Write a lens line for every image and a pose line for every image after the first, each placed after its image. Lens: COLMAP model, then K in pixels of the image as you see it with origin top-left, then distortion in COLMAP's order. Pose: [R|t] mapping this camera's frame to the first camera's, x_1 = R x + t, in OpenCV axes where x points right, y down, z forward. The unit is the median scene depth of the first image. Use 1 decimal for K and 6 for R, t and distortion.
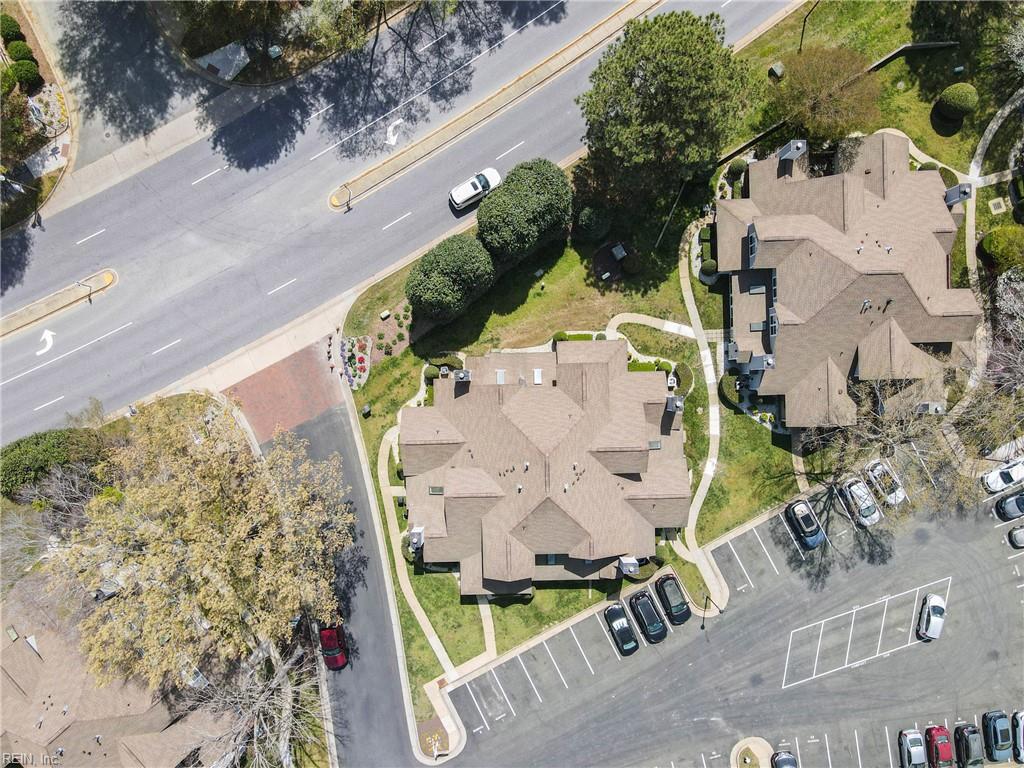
lens RADIAL K [[740.6, 0, 512.0], [0, 740.6, 384.0], [0, 0, 1]] dist [0.007492, -0.000461]
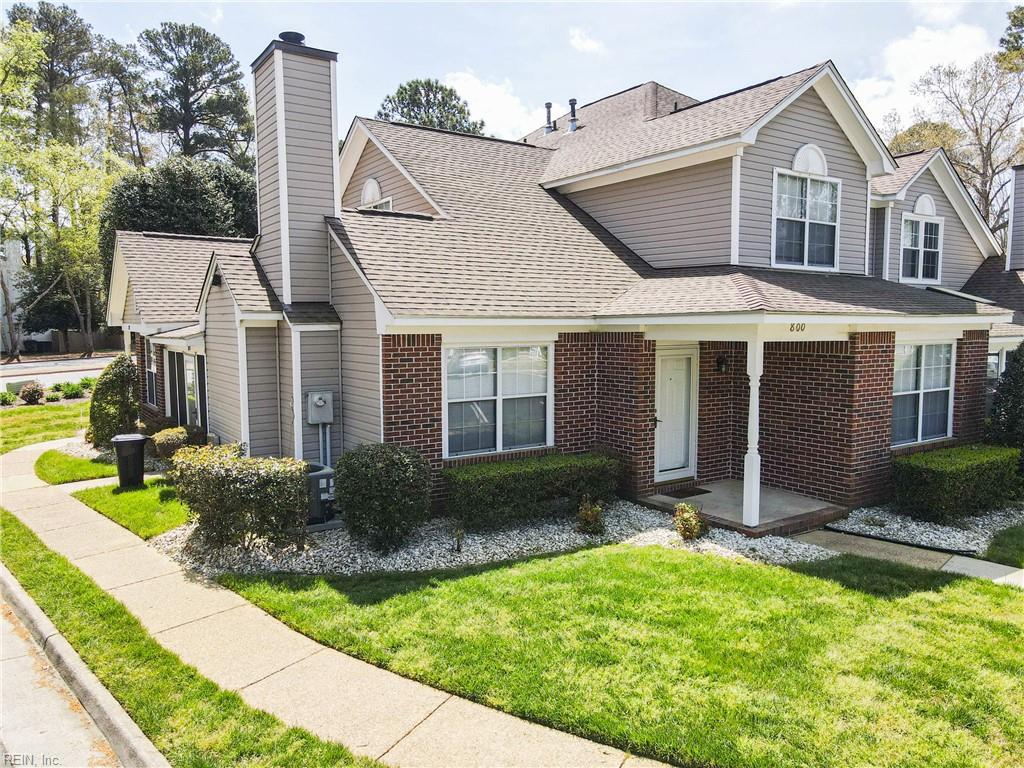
lens RADIAL K [[740.6, 0, 512.0], [0, 740.6, 384.0], [0, 0, 1]] dist [0.007492, -0.000461]
pose [[0.839707, -0.044086, 0.541248, -0.168186], [0.543039, 0.065979, -0.837111, 0.353310], [0.001194, 0.996847, 0.079344, 0.959715]]
